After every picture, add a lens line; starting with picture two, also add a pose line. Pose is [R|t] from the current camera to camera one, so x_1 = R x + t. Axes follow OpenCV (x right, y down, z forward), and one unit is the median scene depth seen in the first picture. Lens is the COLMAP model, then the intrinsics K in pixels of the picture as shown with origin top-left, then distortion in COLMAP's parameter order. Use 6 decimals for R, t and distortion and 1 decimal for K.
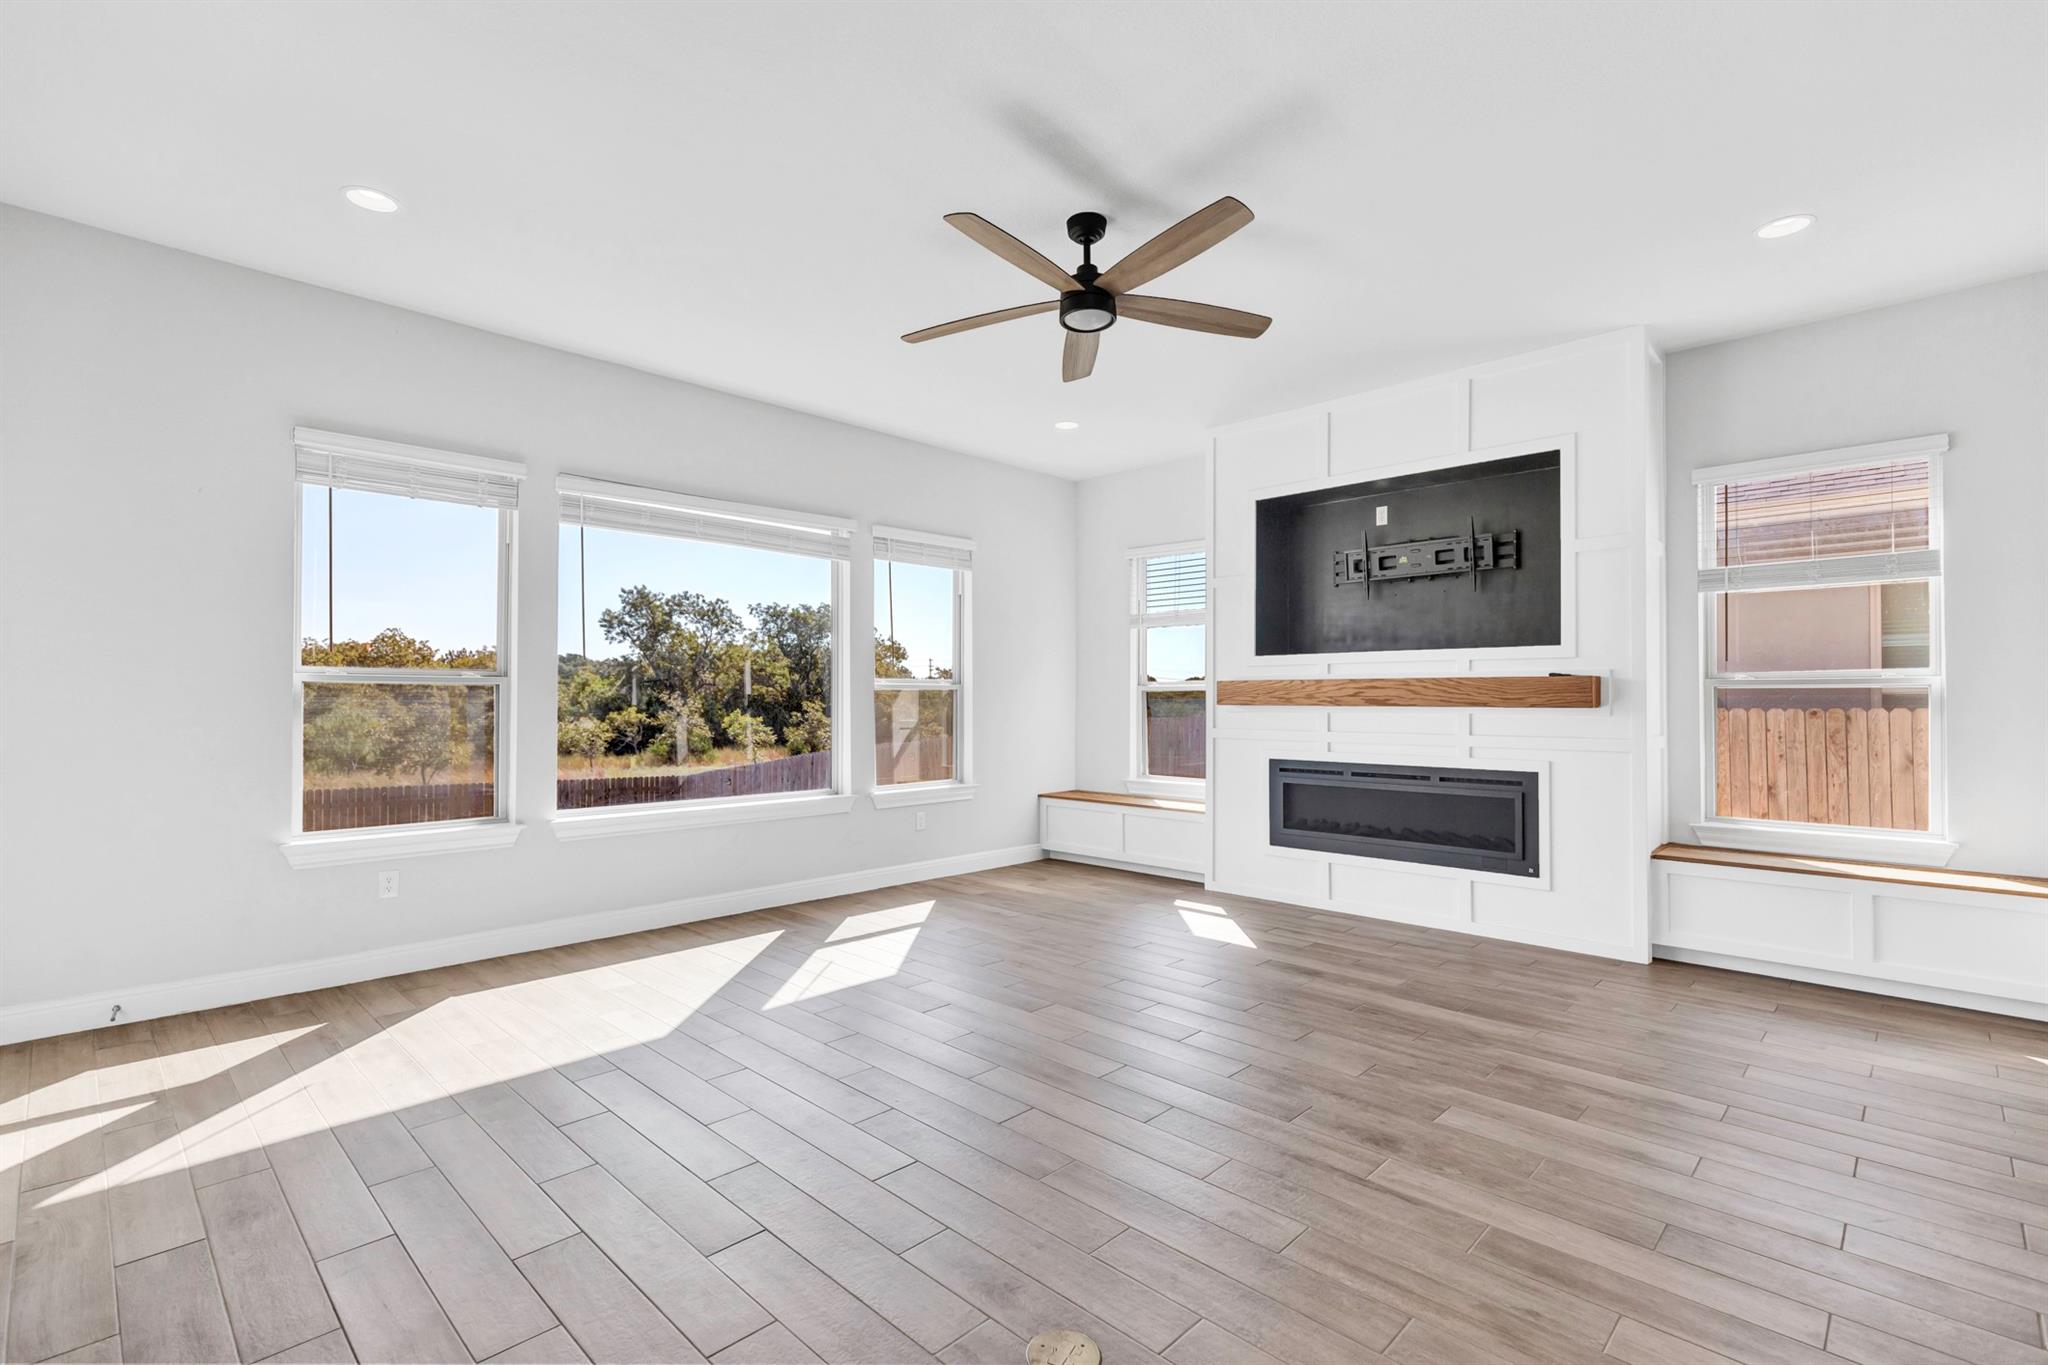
lens RADIAL K [[954.3, 0, 1024.0], [0, 954.3, 682.5], [0, 0, 1]] dist [0.008924, -0.000844]
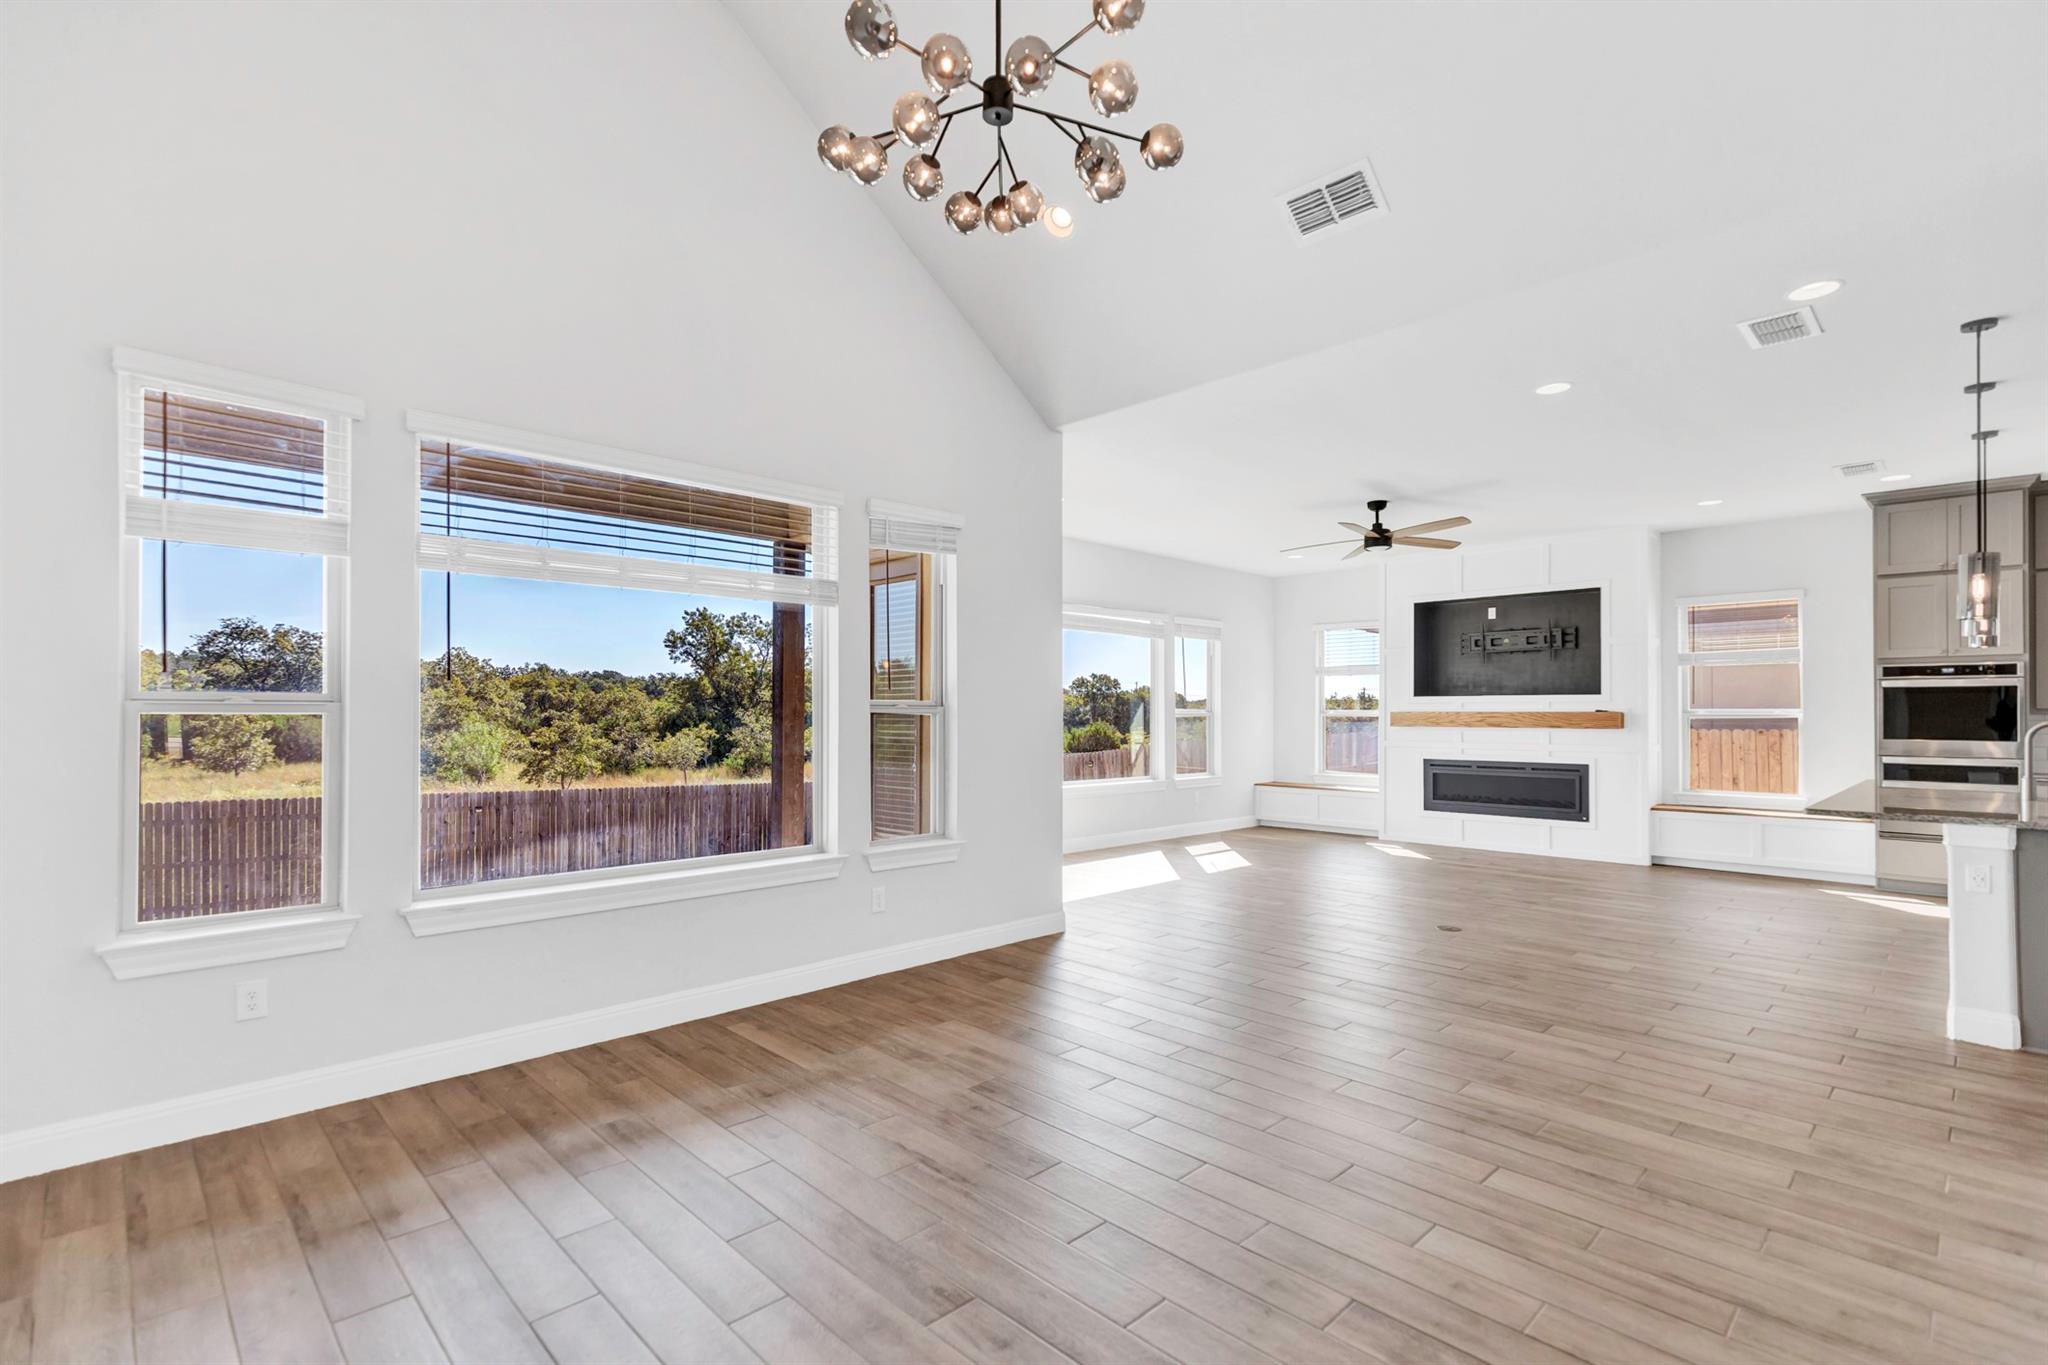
lens RADIAL K [[951.0, 0, 1016.2], [0, 951.0, 698.3], [0, 0, 1]] dist [0.004575, -0.000168]
pose [[0.999367, 0.001397, -0.035558, -0.393871], [-0.001435, 0.999998, -0.001029, -0.022970], [0.035557, 0.001079, 0.999367, -0.687271]]
